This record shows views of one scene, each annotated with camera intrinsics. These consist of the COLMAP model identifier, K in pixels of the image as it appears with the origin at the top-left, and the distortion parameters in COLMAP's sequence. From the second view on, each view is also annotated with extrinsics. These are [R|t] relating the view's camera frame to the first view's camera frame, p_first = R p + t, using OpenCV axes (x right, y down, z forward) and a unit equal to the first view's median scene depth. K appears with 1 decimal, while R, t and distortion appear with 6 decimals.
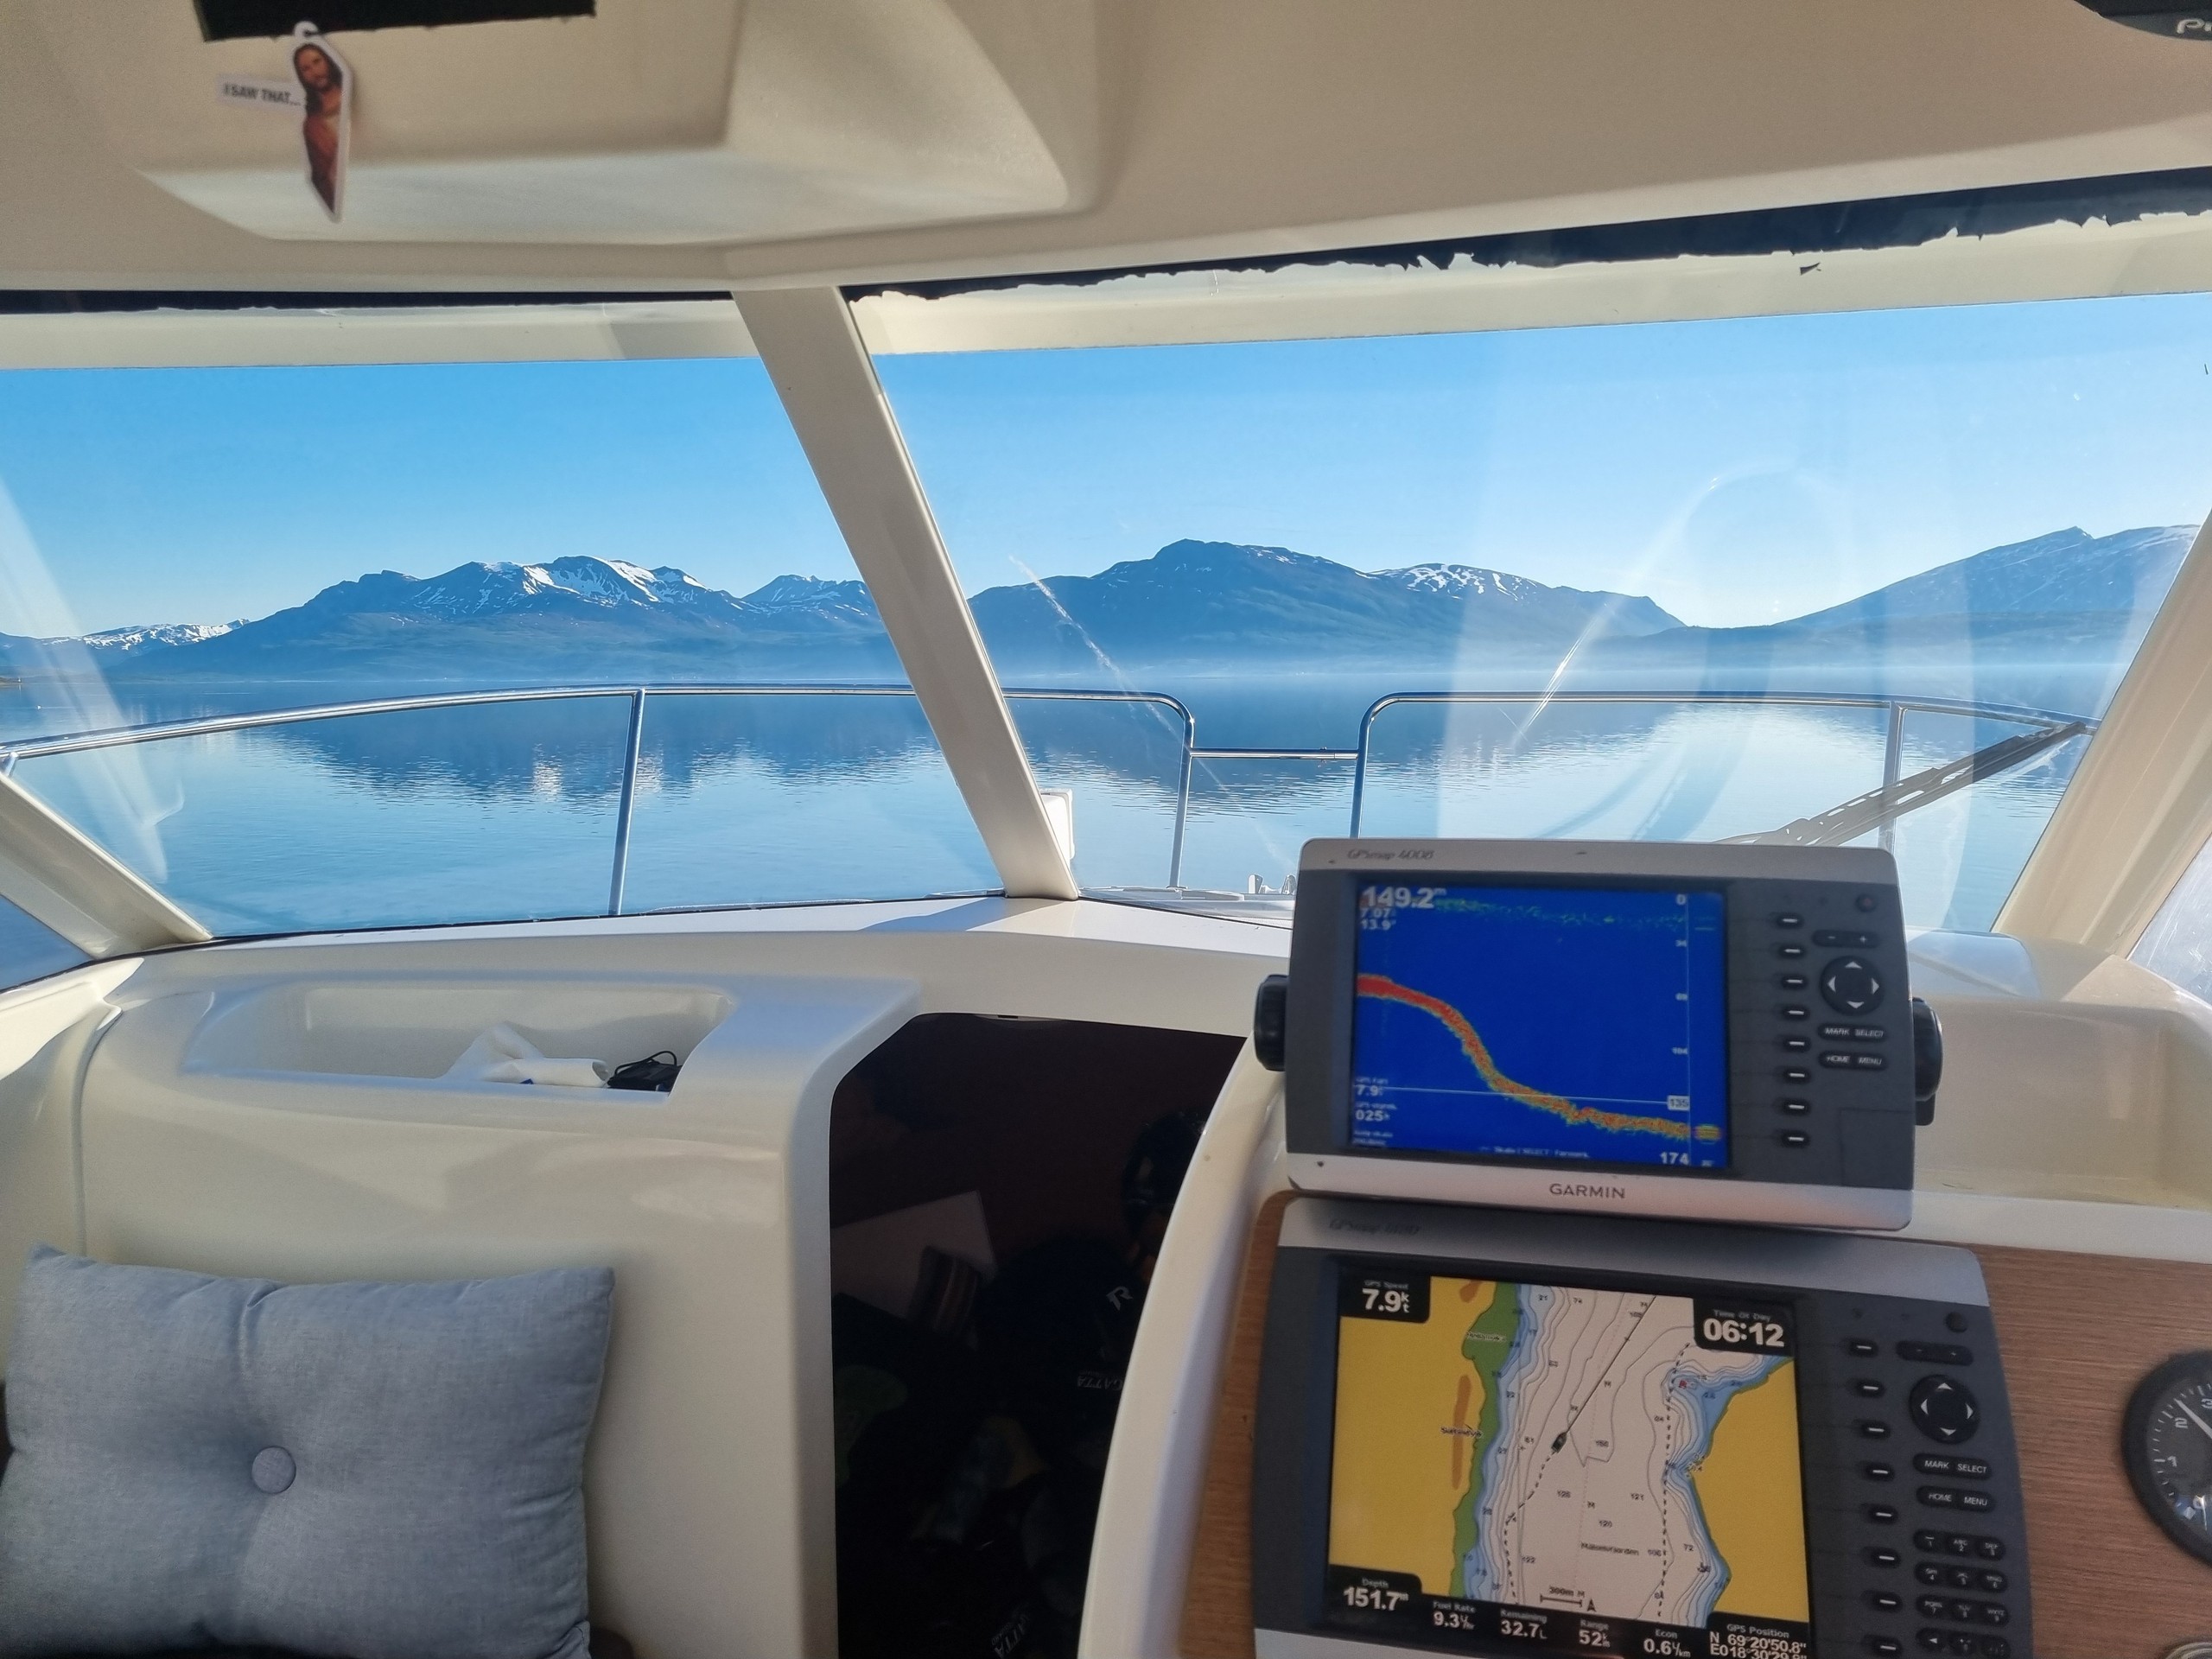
lens RADIAL K [[1685.7, 0, 1107.6], [0, 1685.7, 815.8], [0, 0, 1]] dist [0.040638, -0.003640]
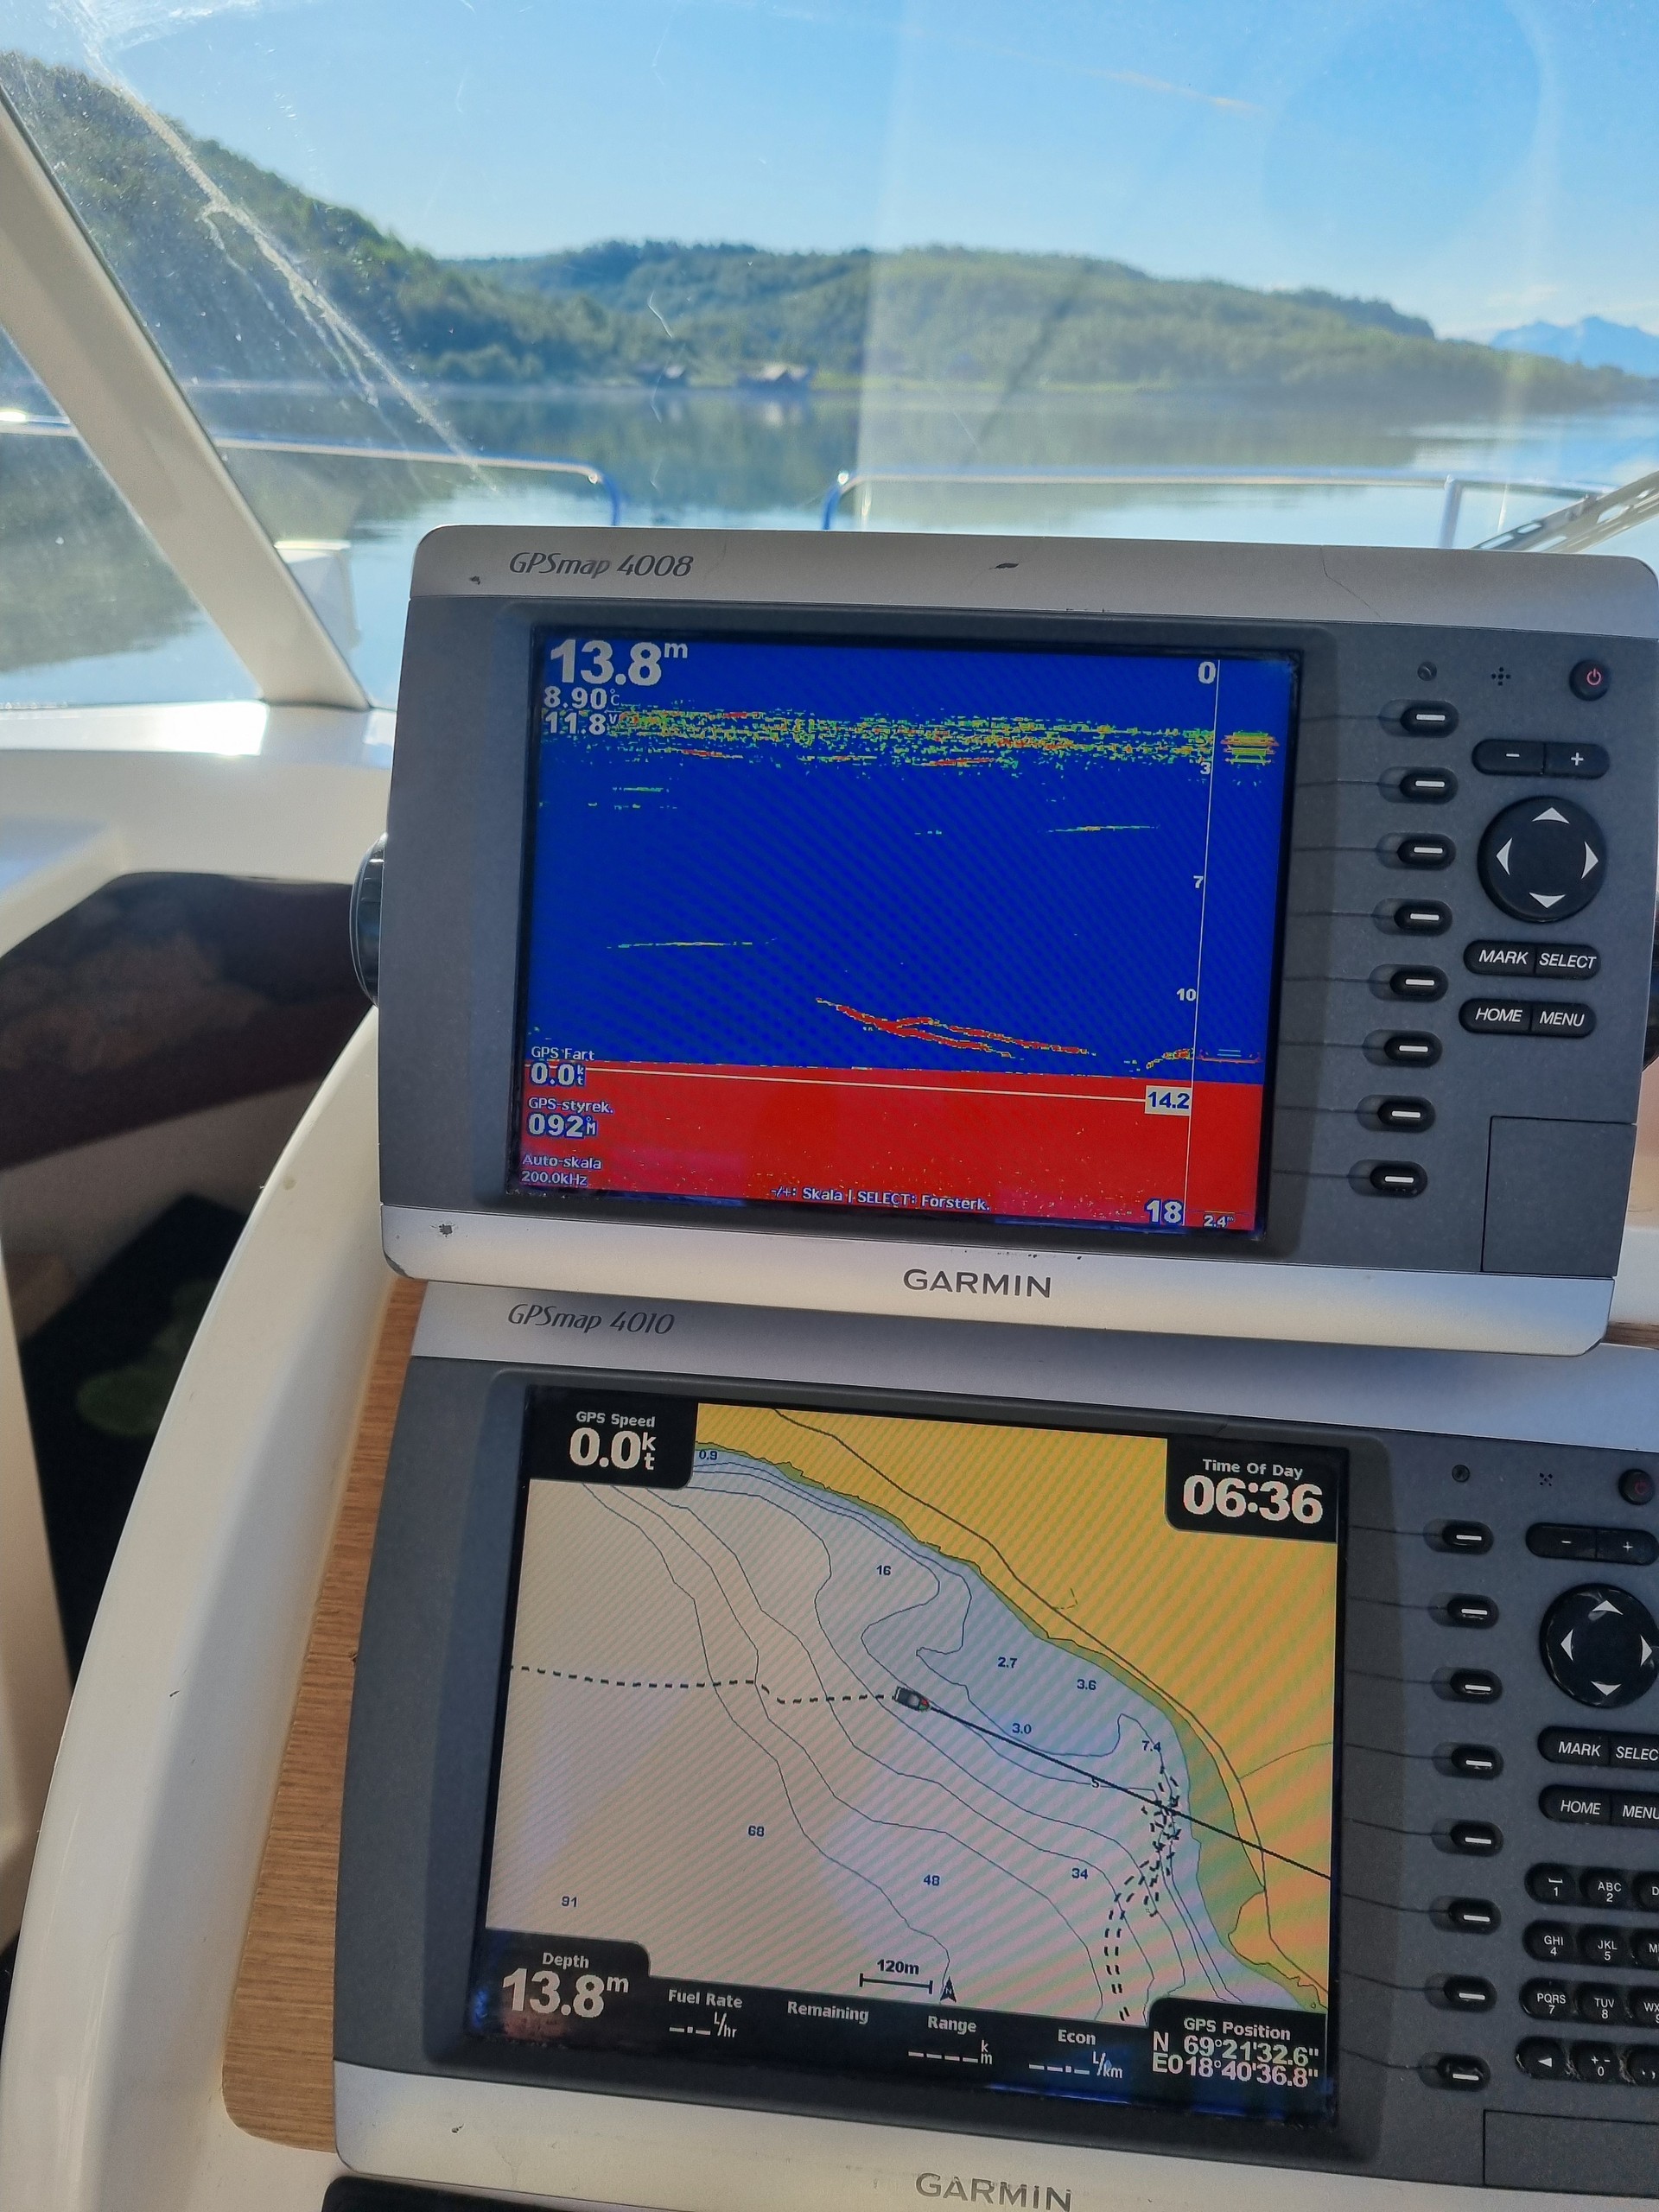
lens RADIAL K [[1685.7, 0, 829.5], [0, 1685.7, 1114.4], [0, 0, 1]] dist [0.040638, -0.003640]
pose [[0.992334, -0.012907, 0.122909, 0.181236], [-0.019021, 0.966730, 0.255091, 0.051366], [-0.122112, -0.255473, 0.959074, 0.549438]]
